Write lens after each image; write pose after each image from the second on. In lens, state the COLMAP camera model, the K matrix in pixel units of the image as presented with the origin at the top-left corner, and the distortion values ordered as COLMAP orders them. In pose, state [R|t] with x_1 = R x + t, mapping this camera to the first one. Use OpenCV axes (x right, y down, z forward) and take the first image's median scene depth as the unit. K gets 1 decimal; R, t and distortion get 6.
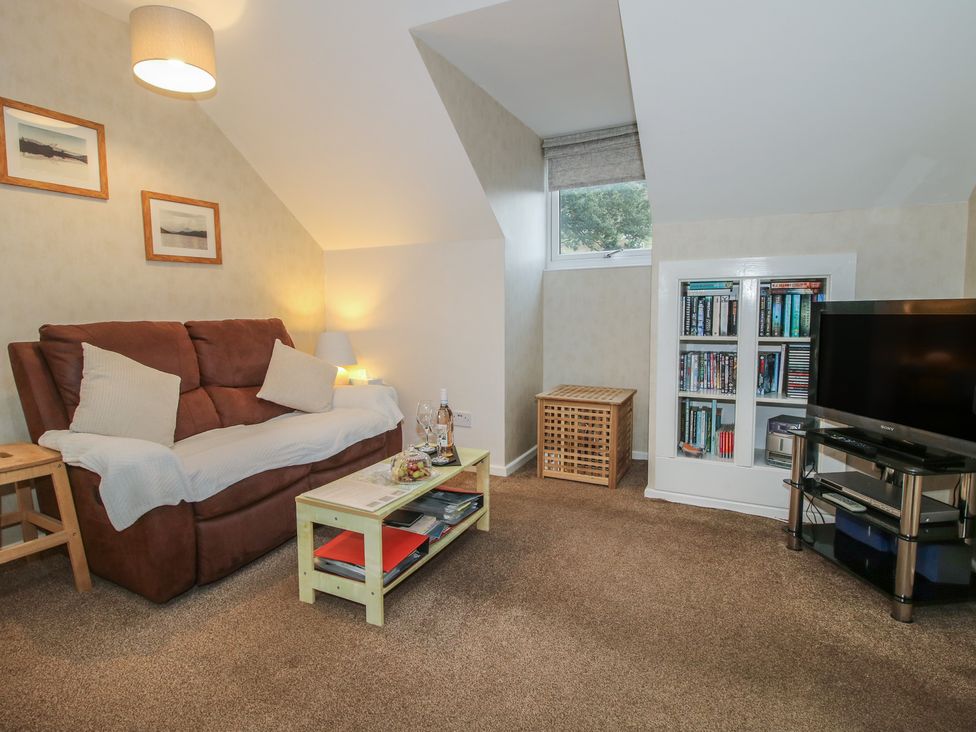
lens RADIAL K [[519.8, 0, 483.0], [0, 519.8, 363.8], [0, 0, 1]] dist [-0.007529, -0.004765]
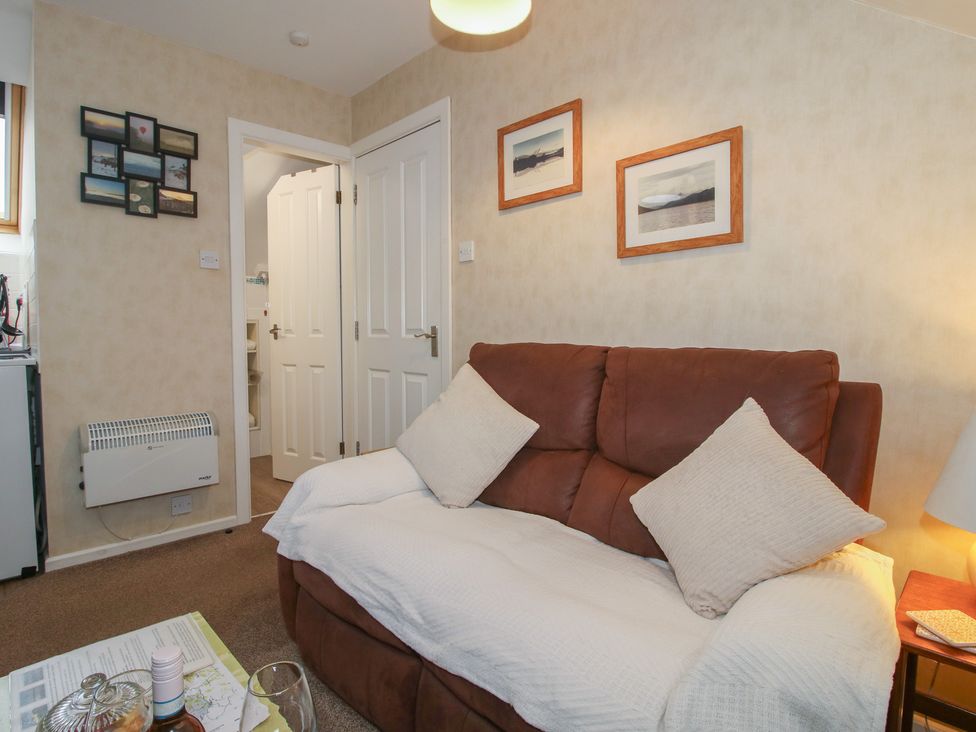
lens RADIAL K [[519.8, 0, 487.8], [0, 519.8, 356.1], [0, 0, 1]] dist [-0.007529, -0.004765]
pose [[-0.331076, 0.060010, -0.941694, 0.088273], [-0.093880, 0.990929, 0.096154, -0.118463], [0.938922, 0.120241, -0.322439, 1.069603]]
